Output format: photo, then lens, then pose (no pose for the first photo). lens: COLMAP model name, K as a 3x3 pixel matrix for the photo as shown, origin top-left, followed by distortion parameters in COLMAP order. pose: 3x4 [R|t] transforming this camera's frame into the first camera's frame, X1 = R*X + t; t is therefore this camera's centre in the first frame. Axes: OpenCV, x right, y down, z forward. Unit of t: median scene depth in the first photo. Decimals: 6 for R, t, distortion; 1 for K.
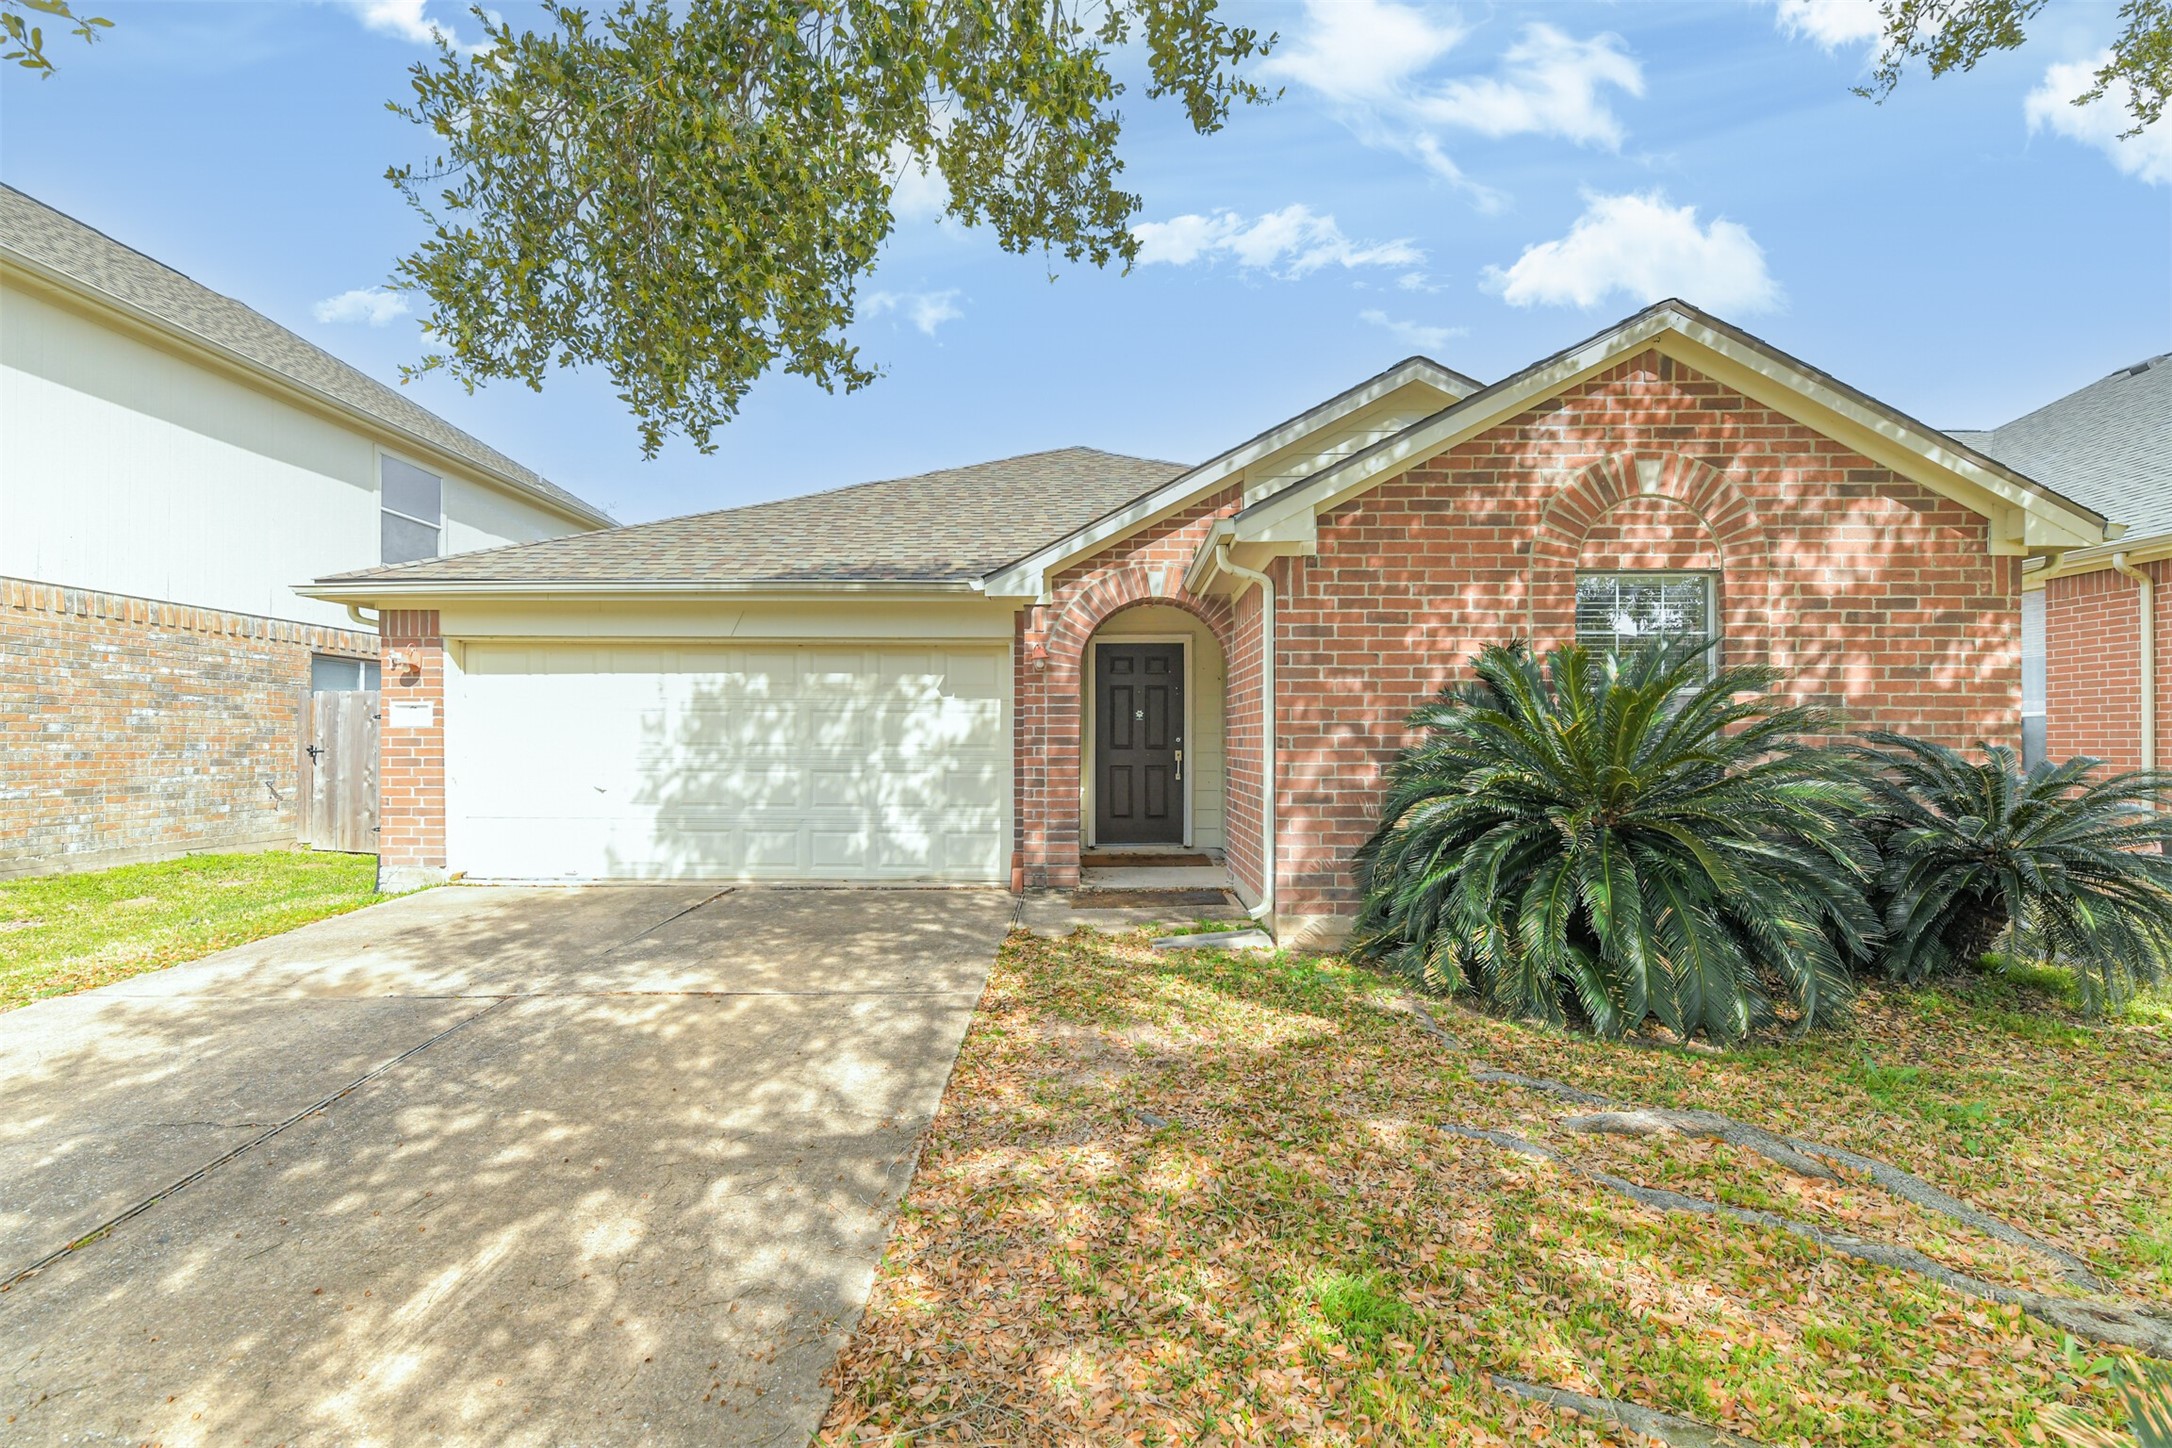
lens RADIAL K [[891.9, 0, 1079.4], [0, 891.9, 720.1], [0, 0, 1]] dist [0.000529, 0.000050]
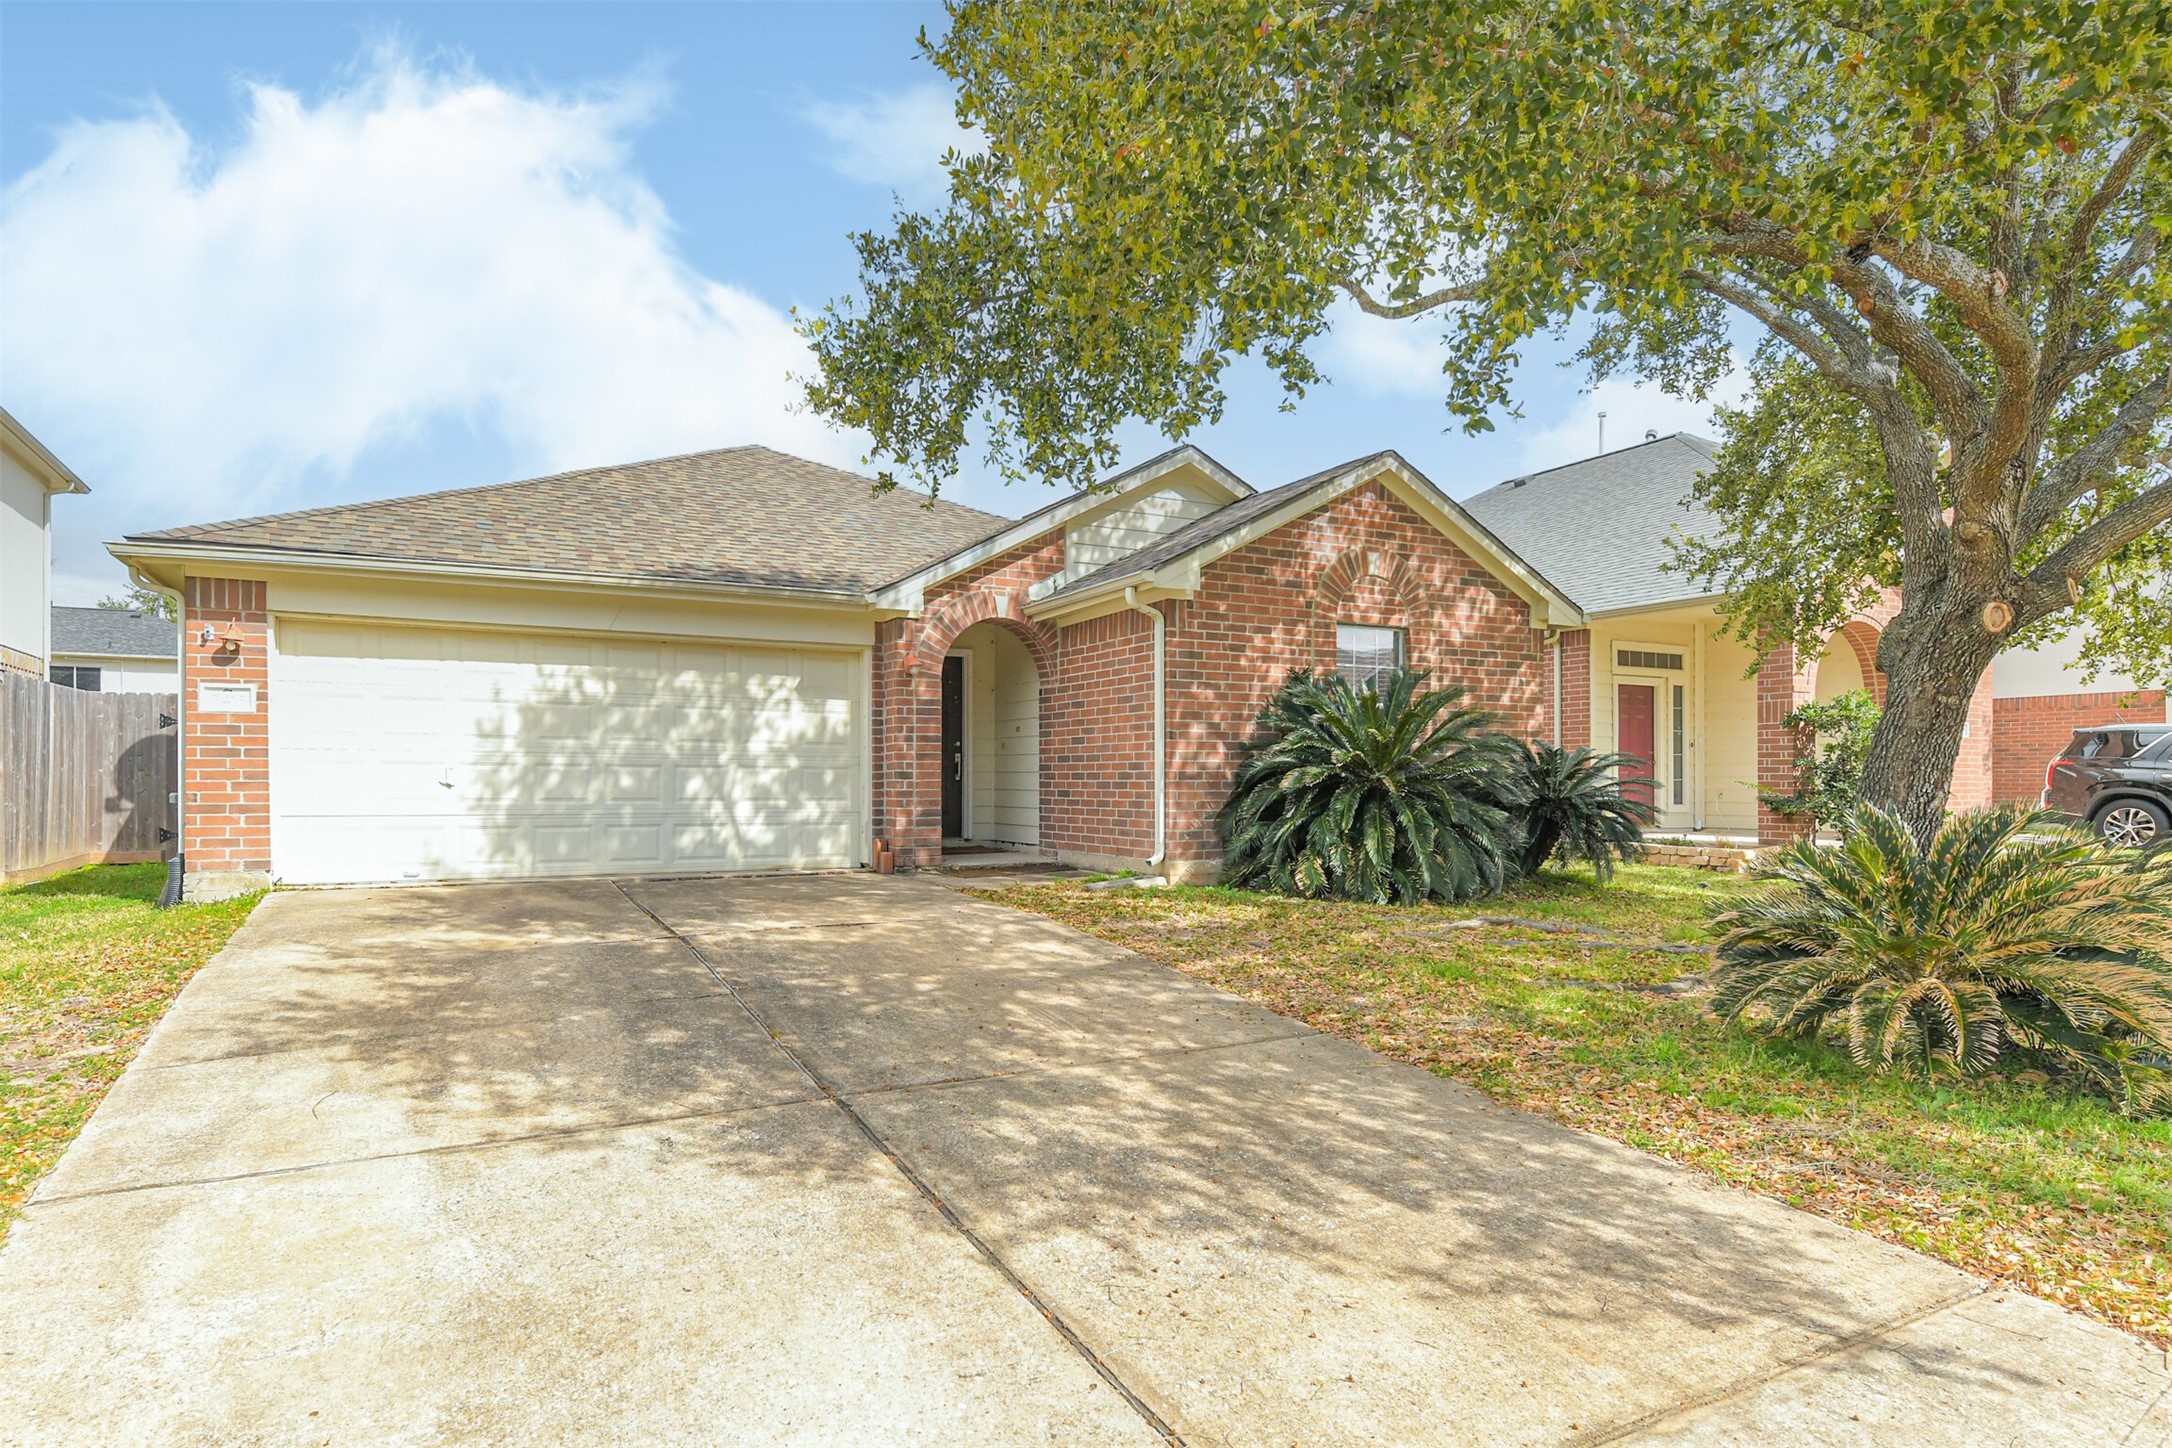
lens RADIAL K [[922.0, 0, 1080.8], [0, 922.0, 719.8], [0, 0, 1]] dist [0.011815, -0.000092]
pose [[0.912612, 0.019442, 0.408364, -0.432794], [-0.010878, 0.999670, -0.023284, 0.032960], [-0.408681, 0.016807, 0.912522, -0.211825]]
